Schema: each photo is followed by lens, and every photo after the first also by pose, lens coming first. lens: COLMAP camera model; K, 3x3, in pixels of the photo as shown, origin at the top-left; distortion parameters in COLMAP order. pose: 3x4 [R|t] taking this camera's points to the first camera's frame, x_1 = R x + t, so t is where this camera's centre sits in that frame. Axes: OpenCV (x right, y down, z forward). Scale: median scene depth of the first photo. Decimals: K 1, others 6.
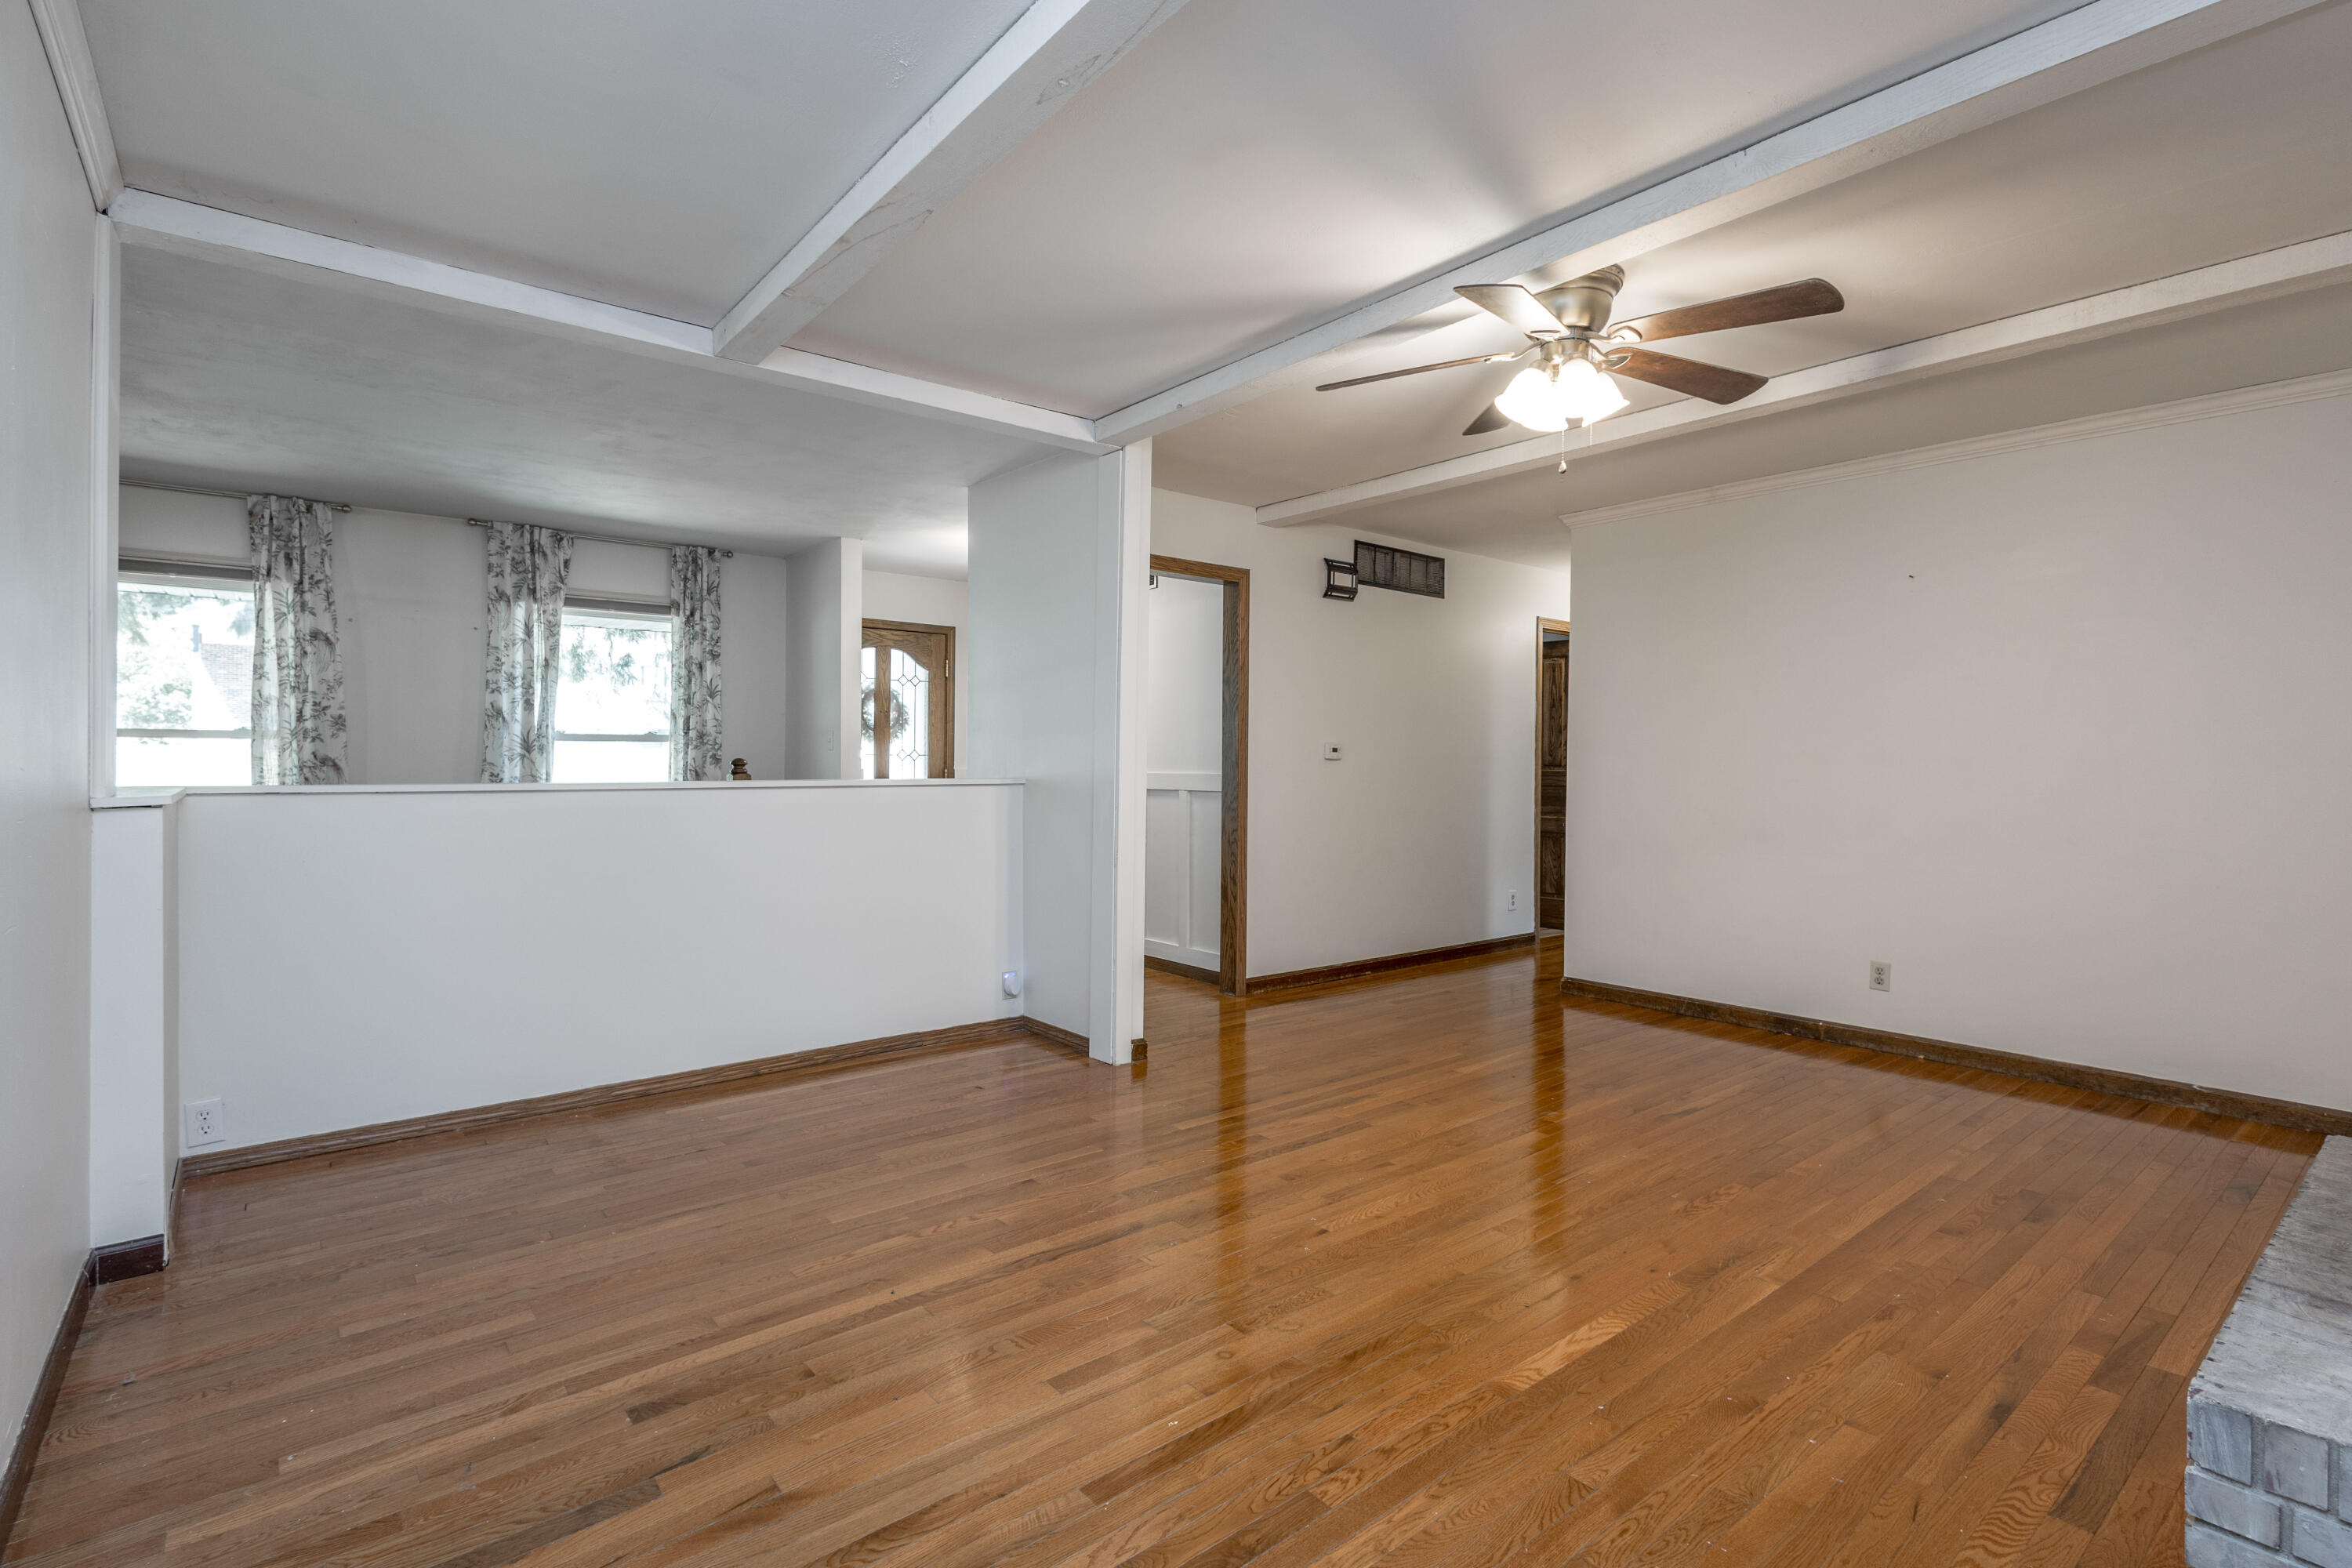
lens RADIAL K [[1094.9, 0, 1172.7], [0, 1094.9, 755.0], [0, 0, 1]] dist [0.004656, -0.000492]
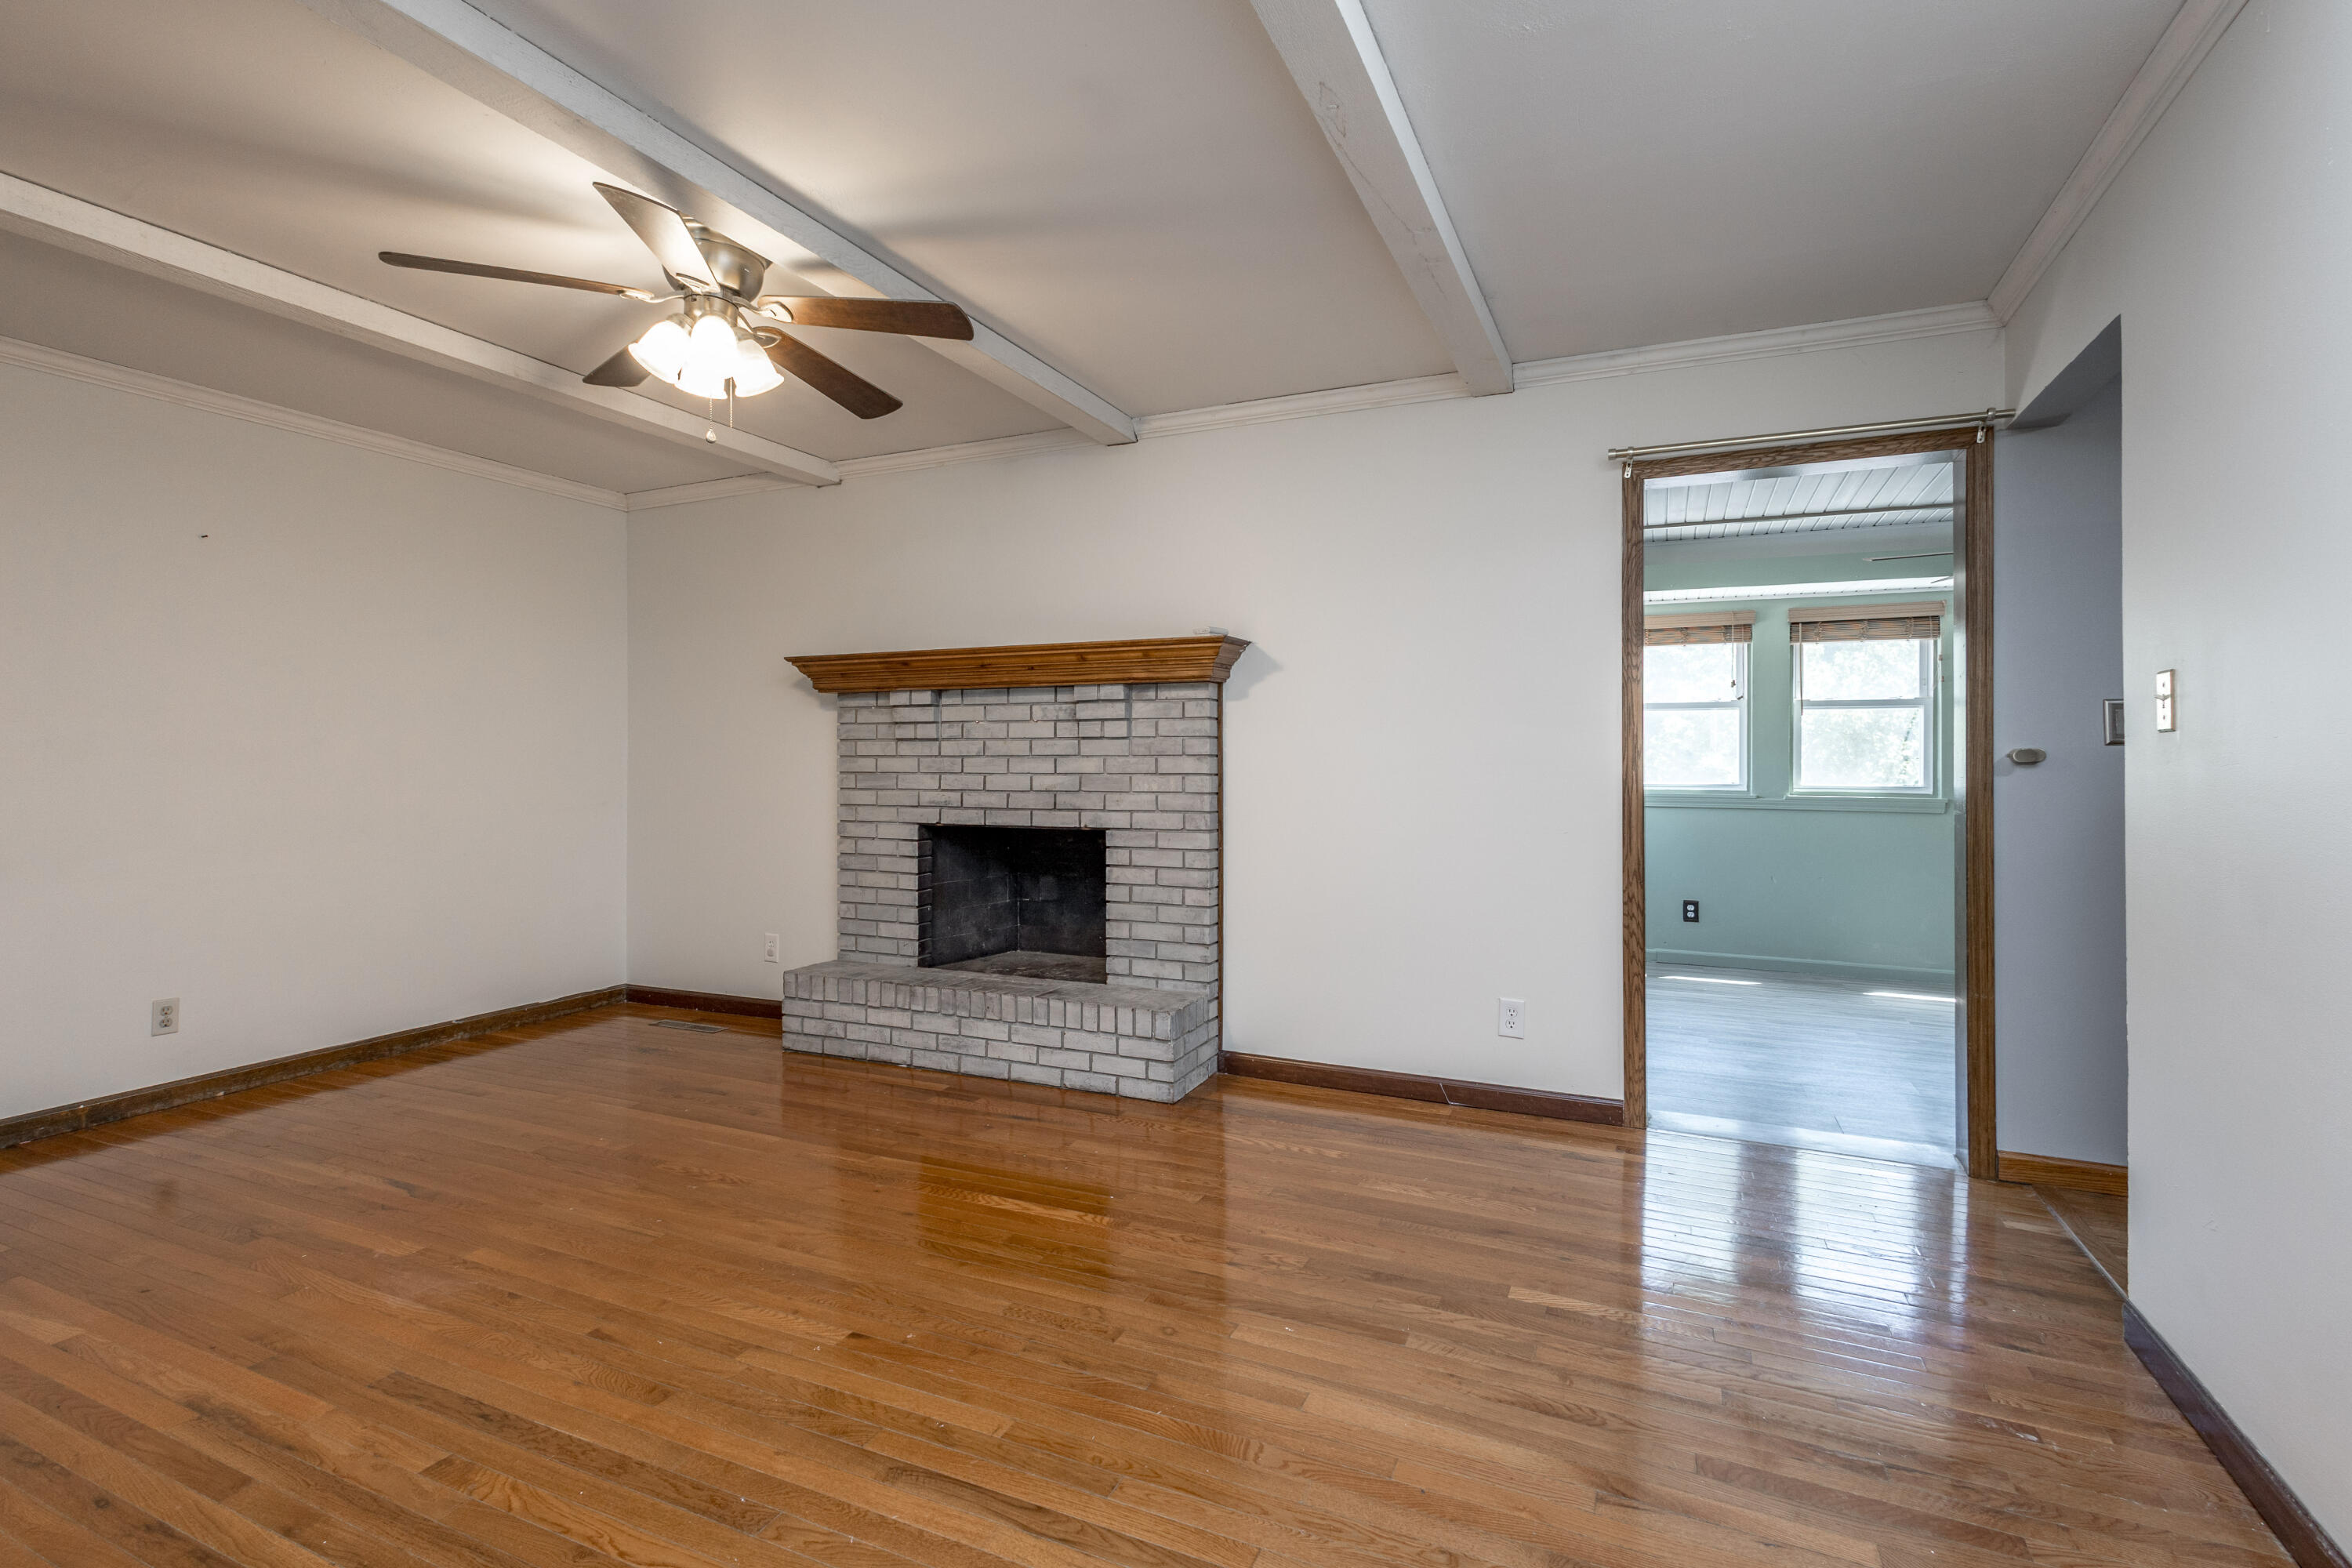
lens RADIAL K [[1094.9, 0, 1172.7], [0, 1094.9, 755.0], [0, 0, 1]] dist [0.004656, -0.000492]
pose [[-0.442099, -0.005956, 0.896947, -0.631881], [-0.005503, 0.999977, 0.003928, 0.000130], [-0.896950, -0.003199, -0.442121, 1.048955]]
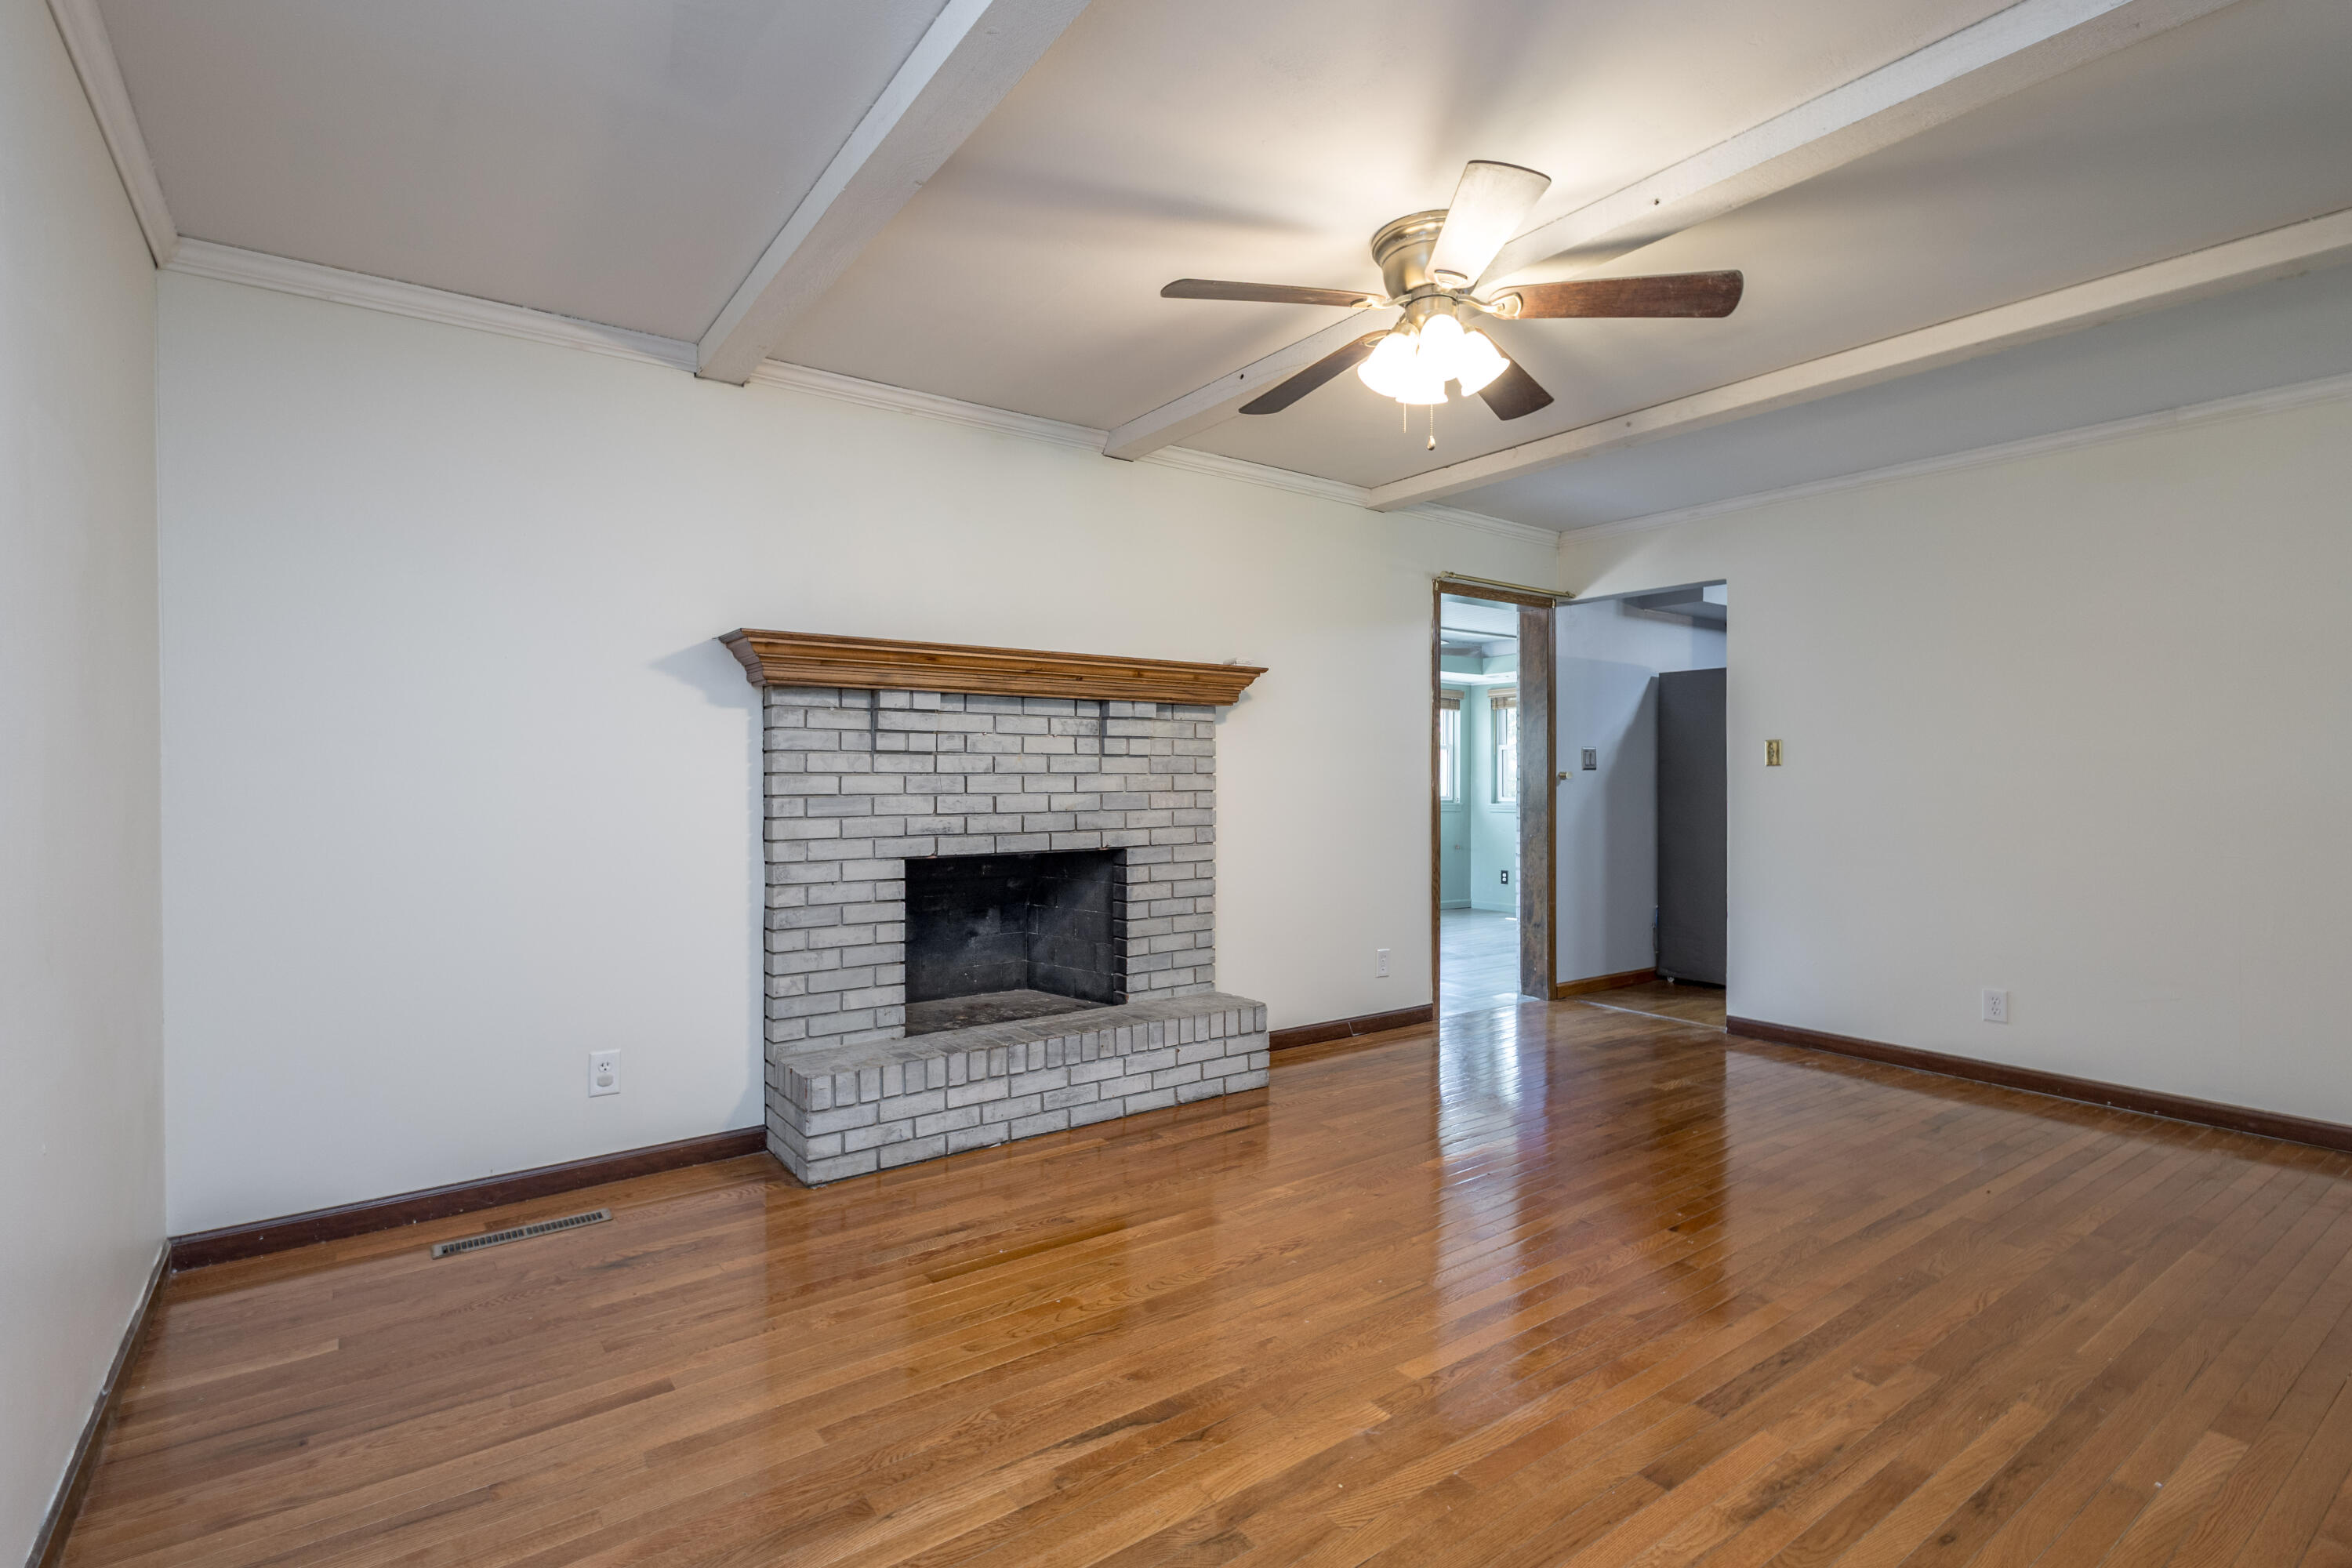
lens RADIAL K [[1109.2, 0, 1176.0], [0, 1109.2, 784.0], [0, 0, 1]] dist [0.008628, 0.000197]
pose [[-0.998325, -0.010357, 0.056917, 0.504985], [-0.009994, 0.999928, 0.006664, 0.010187], [-0.056982, 0.006084, -0.998357, 1.894594]]
